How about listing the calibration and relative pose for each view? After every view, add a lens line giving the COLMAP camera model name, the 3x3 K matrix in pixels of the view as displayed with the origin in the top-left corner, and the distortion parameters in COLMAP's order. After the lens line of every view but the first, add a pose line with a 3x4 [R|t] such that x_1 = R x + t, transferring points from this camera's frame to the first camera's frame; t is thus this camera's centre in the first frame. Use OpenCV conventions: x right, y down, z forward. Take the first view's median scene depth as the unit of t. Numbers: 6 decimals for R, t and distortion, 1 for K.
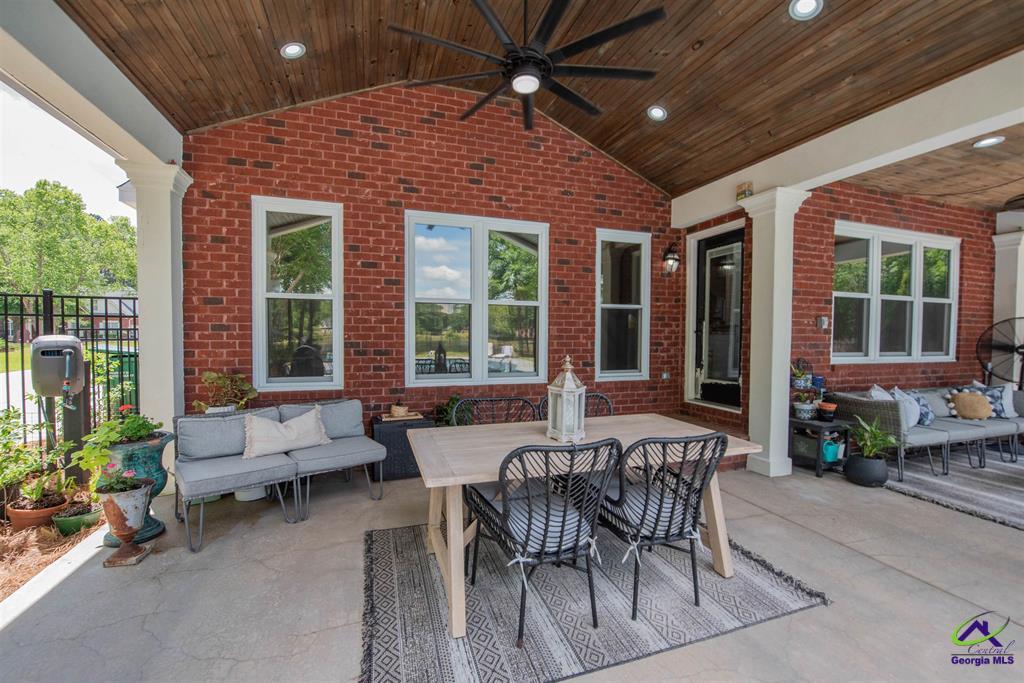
lens RADIAL K [[421.8, 0, 505.0], [0, 421.8, 349.6], [0, 0, 1]] dist [-0.008538, -0.005949]
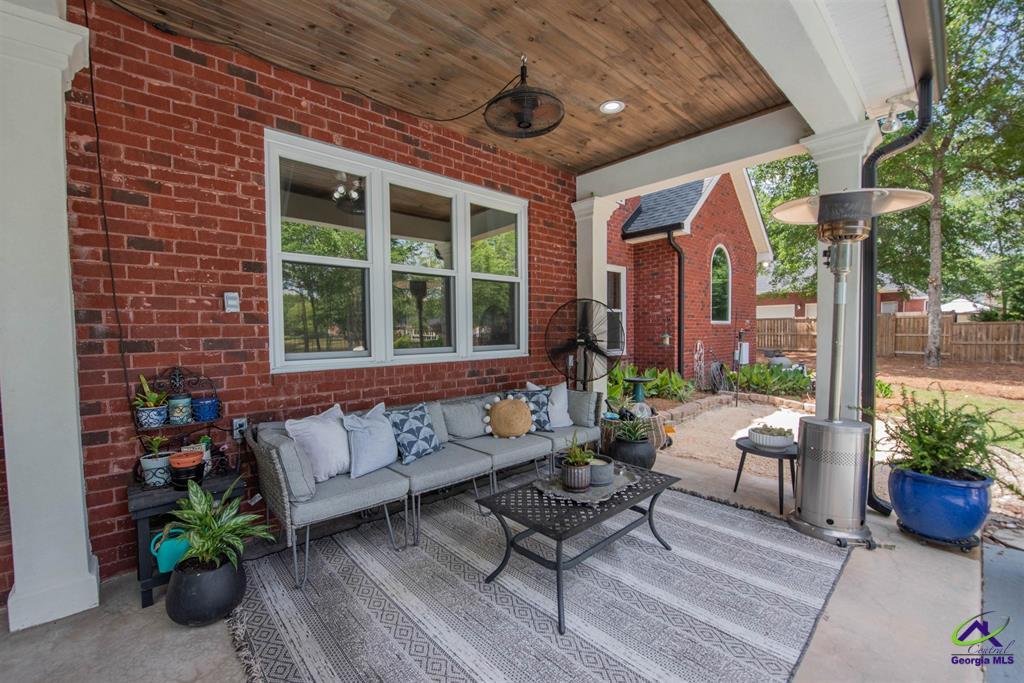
lens RADIAL K [[421.8, 0, 505.0], [0, 421.8, 349.6], [0, 0, 1]] dist [-0.008538, -0.005949]
pose [[0.915064, -0.035175, 0.401771, 0.755864], [0.030220, 0.999369, 0.018665, -0.000500], [-0.402174, -0.004938, 0.915550, 0.289830]]
